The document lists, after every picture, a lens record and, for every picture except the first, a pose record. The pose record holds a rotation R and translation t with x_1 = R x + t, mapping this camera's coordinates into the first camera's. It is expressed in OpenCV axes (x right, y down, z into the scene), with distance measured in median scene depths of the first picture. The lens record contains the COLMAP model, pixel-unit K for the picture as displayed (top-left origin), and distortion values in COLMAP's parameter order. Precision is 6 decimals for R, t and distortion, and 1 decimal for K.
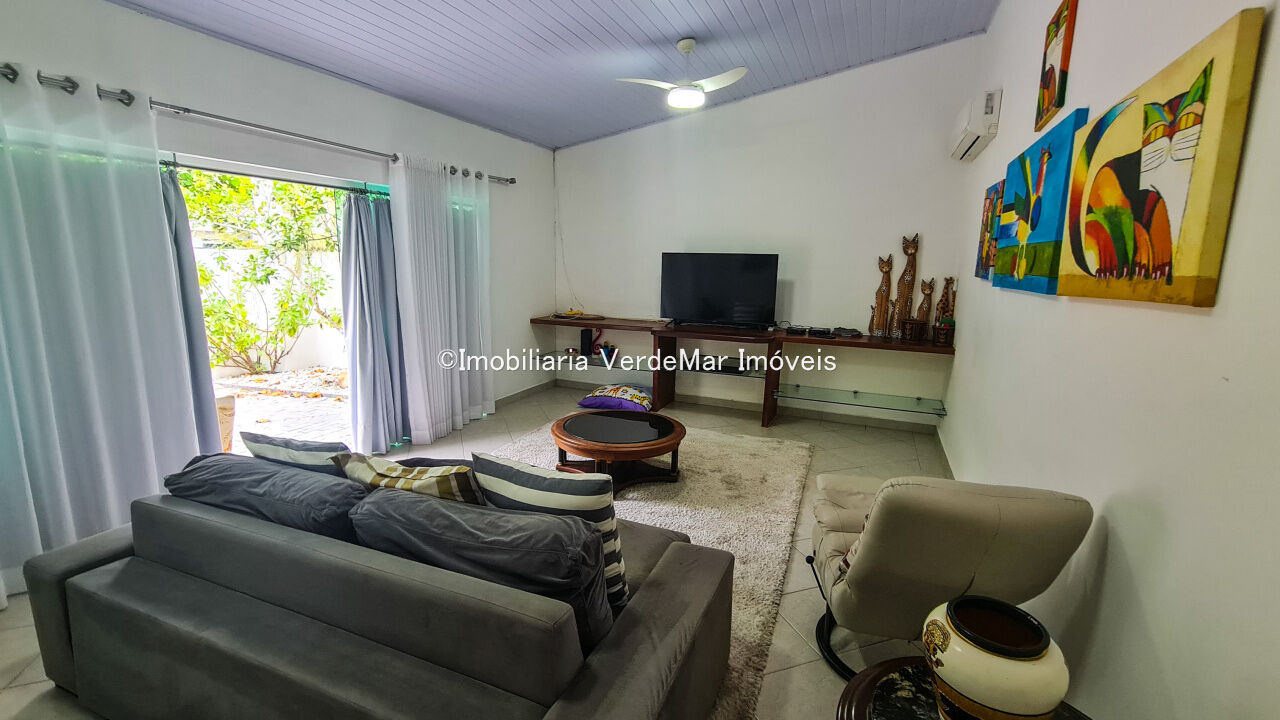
lens RADIAL K [[542.7, 0, 637.1], [0, 542.7, 359.6], [0, 0, 1]] dist [0.001324, -0.000557]
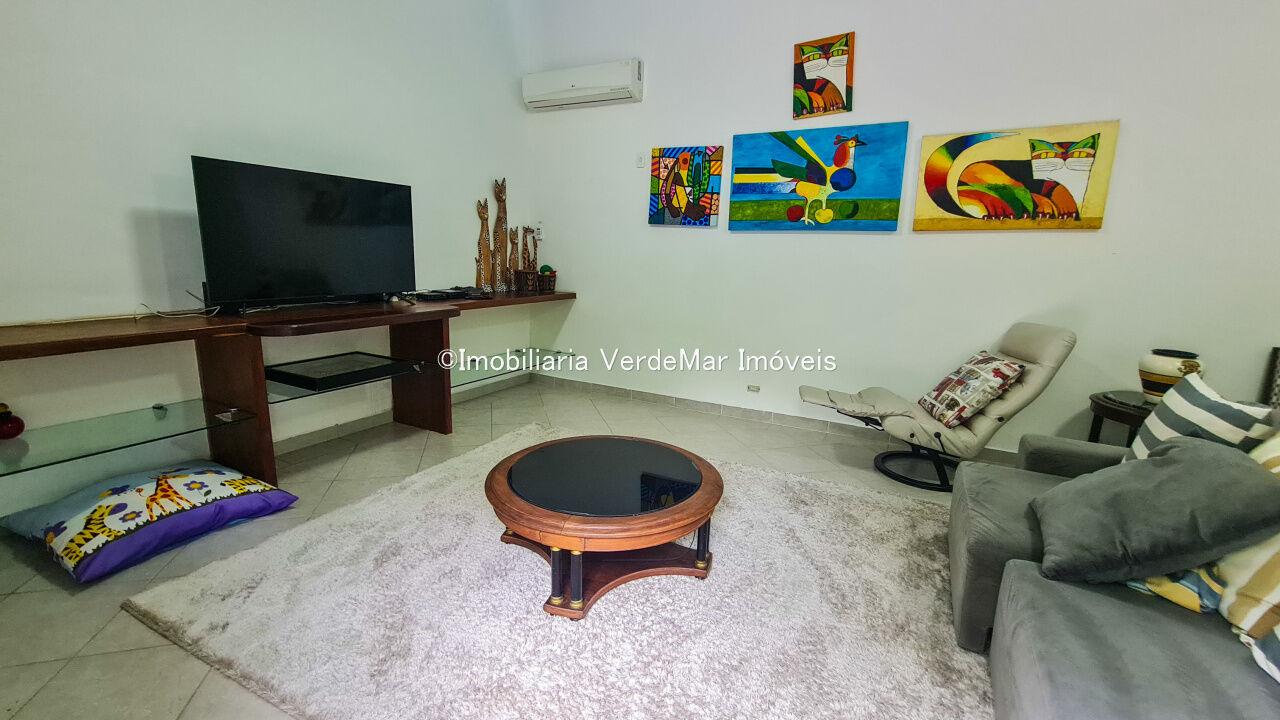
lens RADIAL K [[542.7, 0, 637.1], [0, 542.7, 359.6], [0, 0, 1]] dist [0.001324, -0.000557]
pose [[0.087877, -0.220566, 0.971405, -0.527739], [0.152362, 0.966679, 0.205710, -0.102112], [-0.984410, 0.129928, 0.118555, 0.827866]]
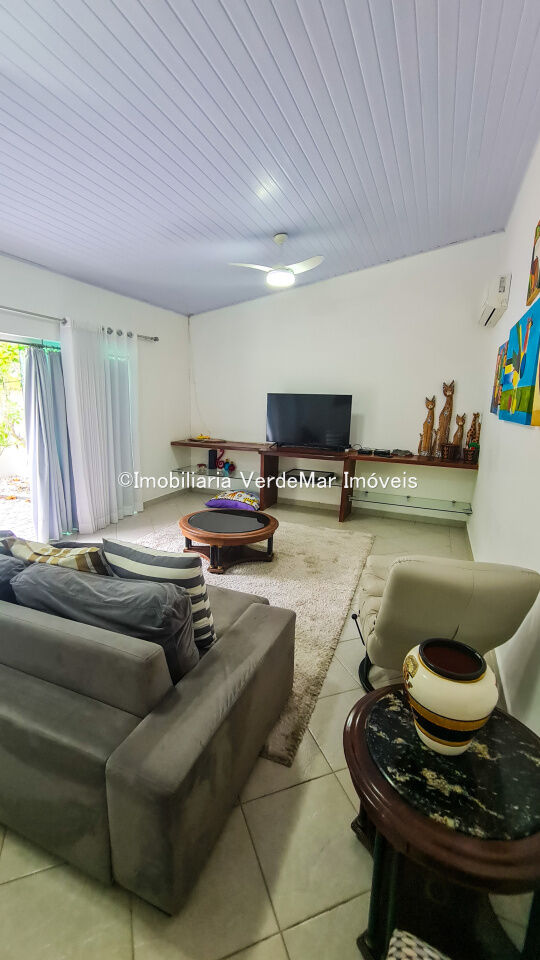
lens RADIAL K [[403.2, 0, 270.0], [0, 403.2, 480.0], [0, 0, 1]] dist [0.002302, -0.000160]
pose [[0.999952, 0.004599, 0.008682, 0.058532], [-0.004739, 0.999859, 0.016118, 0.003606], [-0.008606, -0.016158, 0.999832, -0.011388]]
